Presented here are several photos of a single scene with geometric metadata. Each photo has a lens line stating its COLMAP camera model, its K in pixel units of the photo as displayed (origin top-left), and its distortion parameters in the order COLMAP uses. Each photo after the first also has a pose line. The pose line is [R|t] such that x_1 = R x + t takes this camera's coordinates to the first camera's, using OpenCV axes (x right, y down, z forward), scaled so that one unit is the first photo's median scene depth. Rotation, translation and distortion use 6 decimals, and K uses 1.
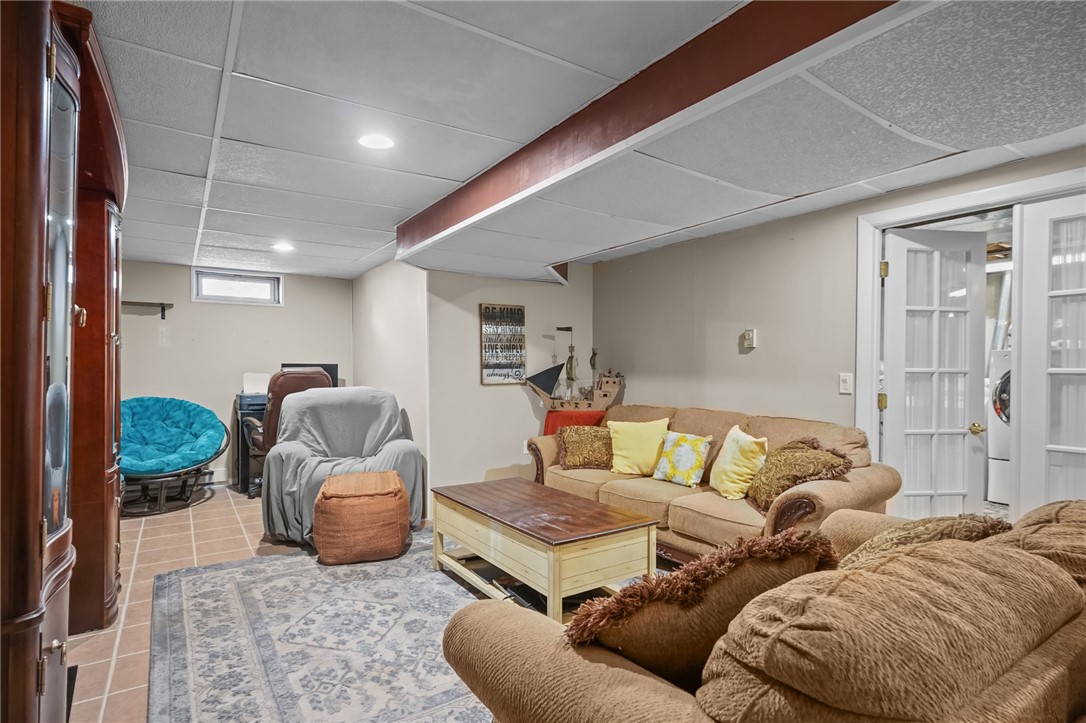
lens RADIAL K [[551.4, 0, 543.0], [0, 551.4, 361.5], [0, 0, 1]] dist [0.001033, 0.000335]
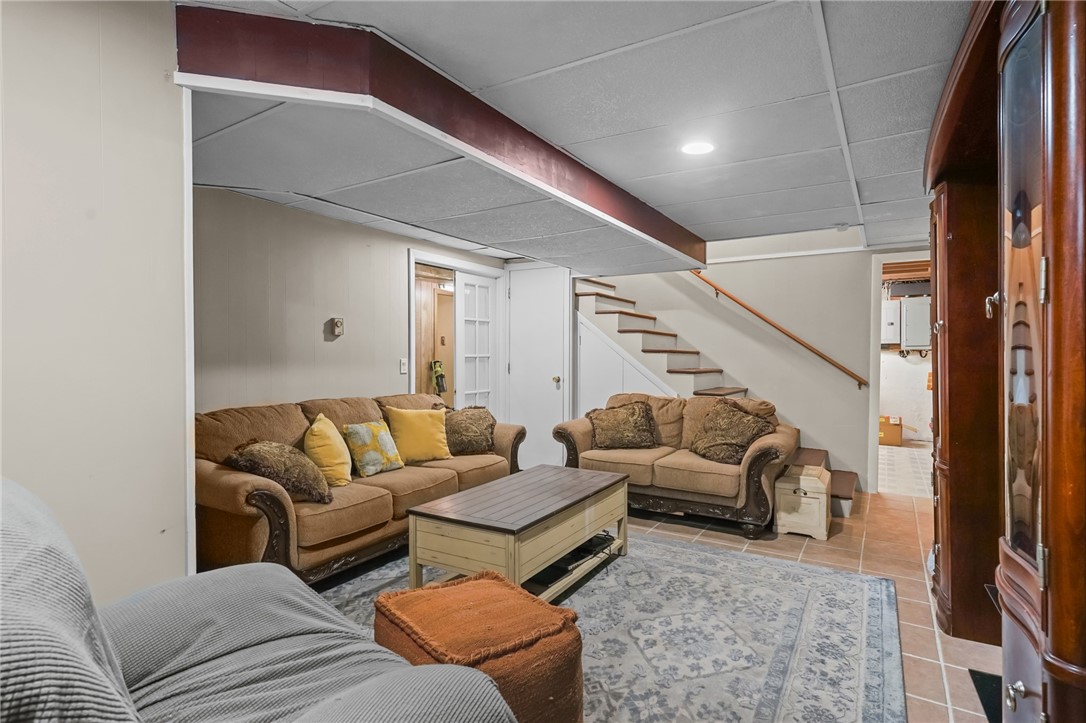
lens RADIAL K [[551.4, 0, 543.0], [0, 551.4, 361.5], [0, 0, 1]] dist [0.001033, 0.000335]
pose [[-0.410064, -0.018549, 0.911868, -1.133565], [-0.005942, 0.999826, 0.017666, 0.006277], [-0.912037, 0.001825, -0.410103, 1.686851]]
